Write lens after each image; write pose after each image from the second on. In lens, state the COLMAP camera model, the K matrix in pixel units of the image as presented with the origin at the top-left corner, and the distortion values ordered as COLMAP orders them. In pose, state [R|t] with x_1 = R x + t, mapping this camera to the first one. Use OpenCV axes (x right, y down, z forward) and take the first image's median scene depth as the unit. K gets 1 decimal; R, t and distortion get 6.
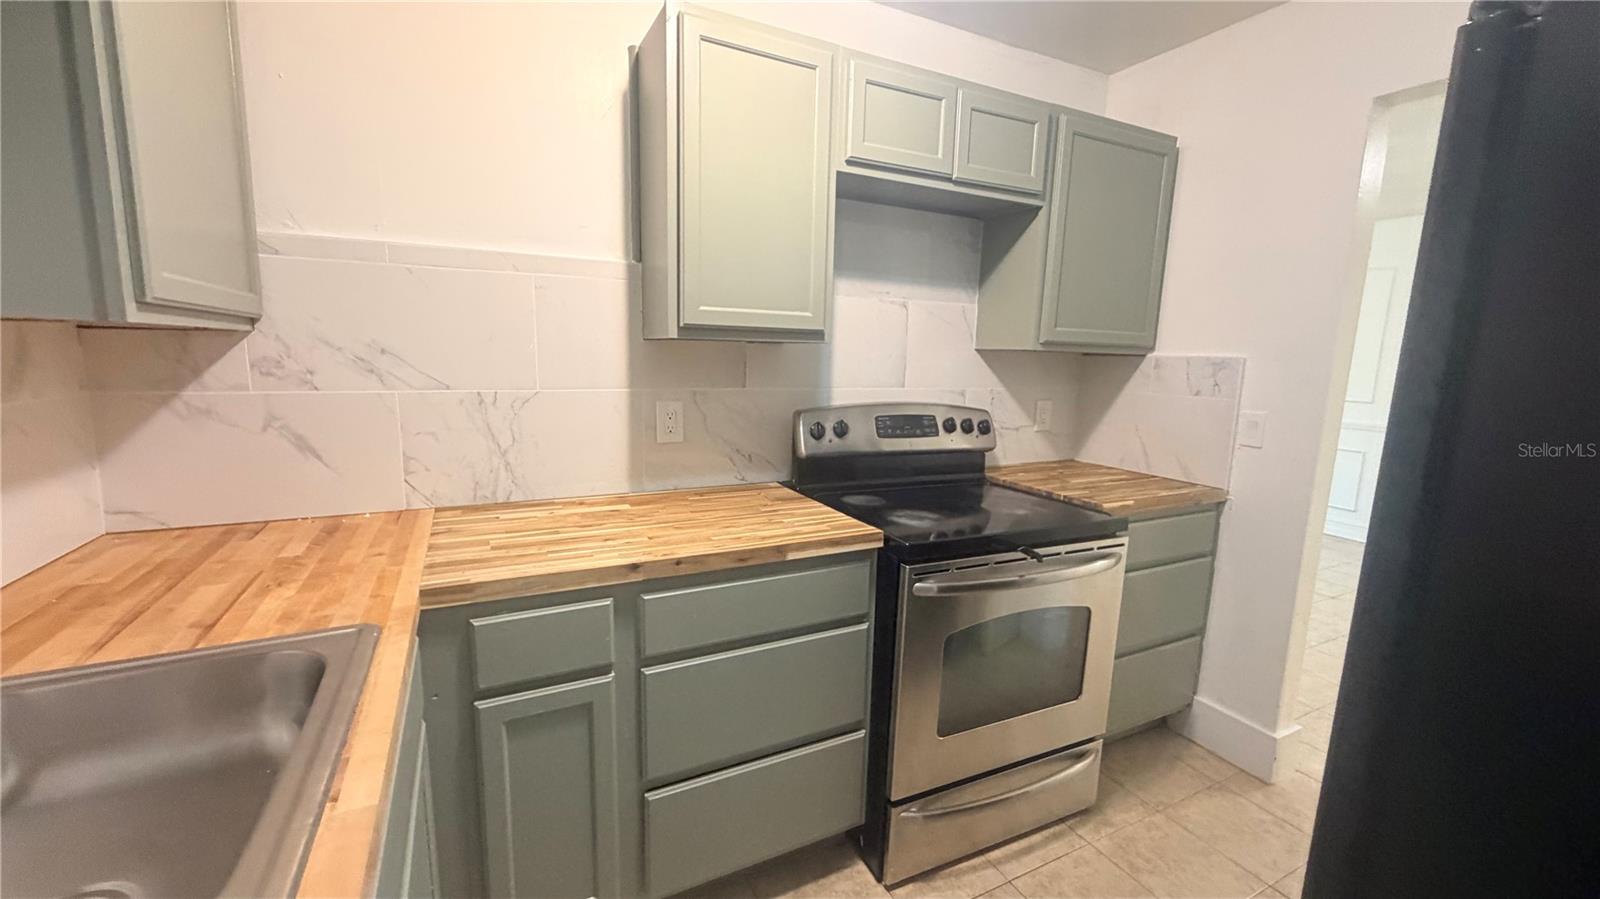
lens RADIAL K [[640.2, 0, 796.6], [0, 640.2, 449.2], [0, 0, 1]] dist [0.000668, 0.000143]
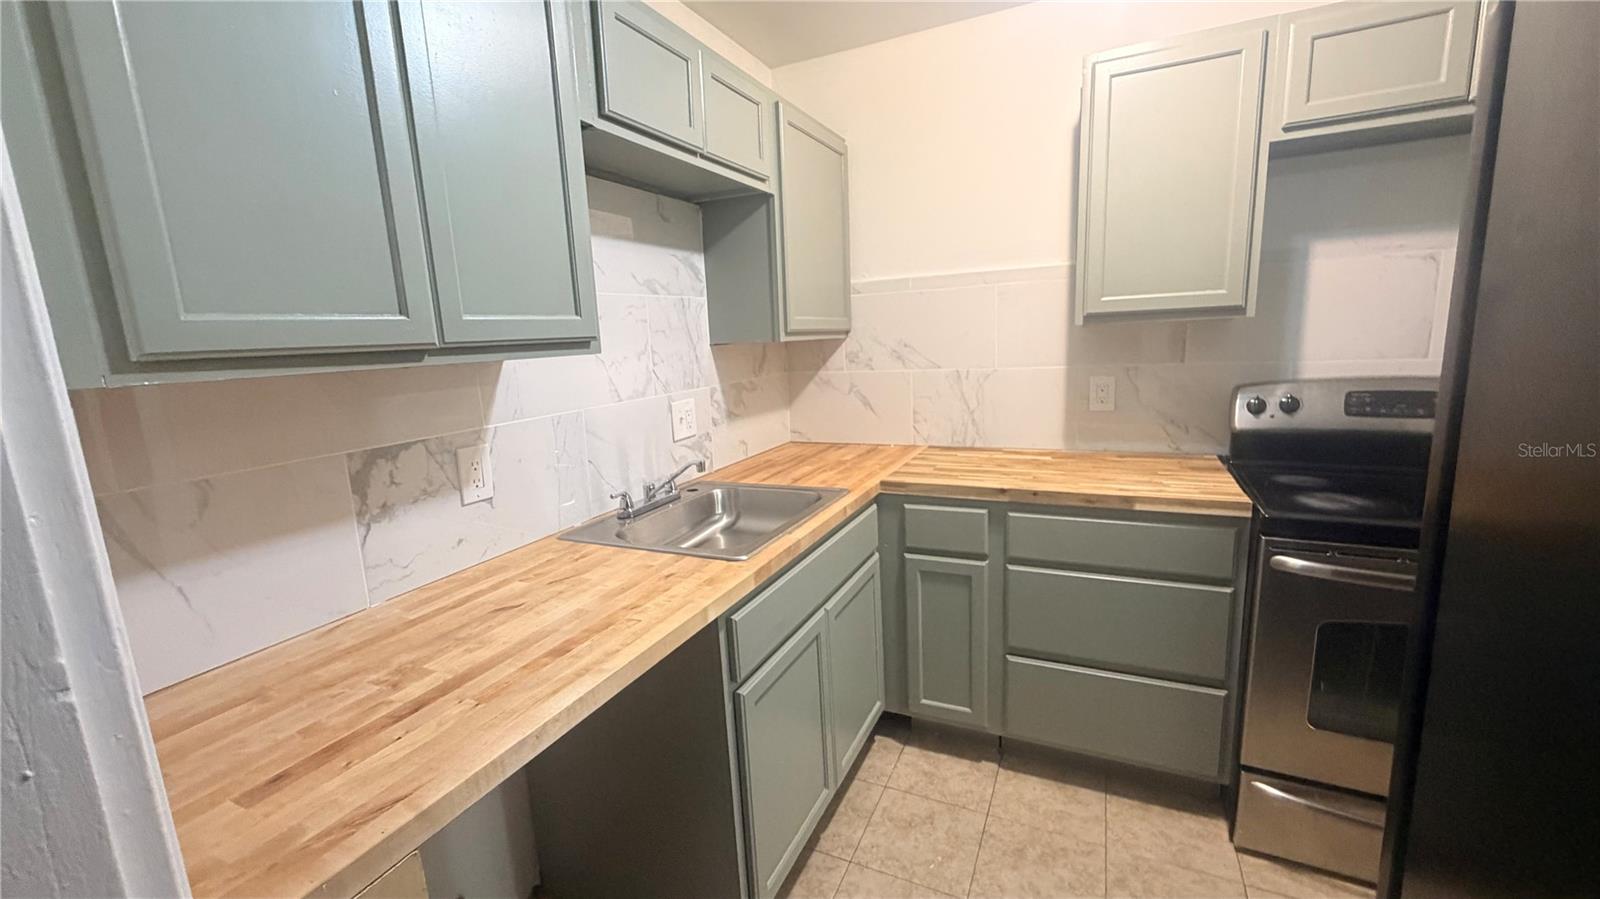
lens RADIAL K [[640.2, 0, 796.6], [0, 640.2, 449.2], [0, 0, 1]] dist [0.000668, 0.000143]
pose [[0.604904, 0.086853, -0.791548, 0.512068], [-0.057833, 0.996201, 0.065112, 0.019549], [0.794196, 0.006391, 0.607629, -0.210011]]
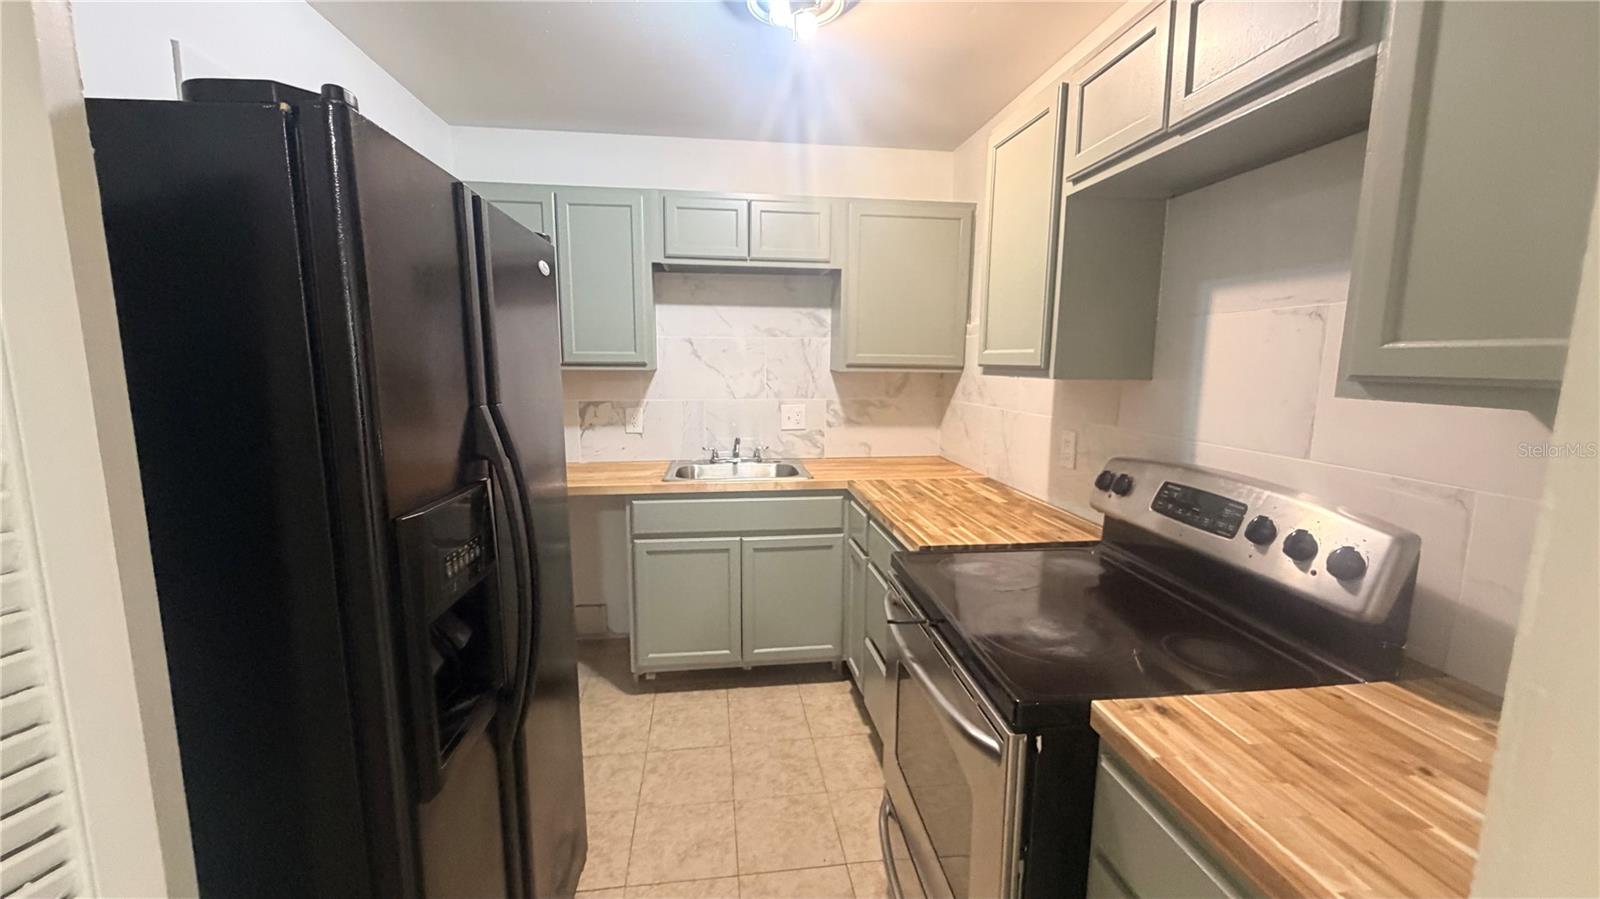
lens RADIAL K [[640.2, 0, 796.6], [0, 640.2, 449.2], [0, 0, 1]] dist [0.000668, 0.000143]
pose [[-0.332275, 0.103079, -0.937533, 1.270215], [-0.159128, 0.973634, 0.163445, -0.189128], [0.929662, 0.203496, -0.307112, 1.139408]]
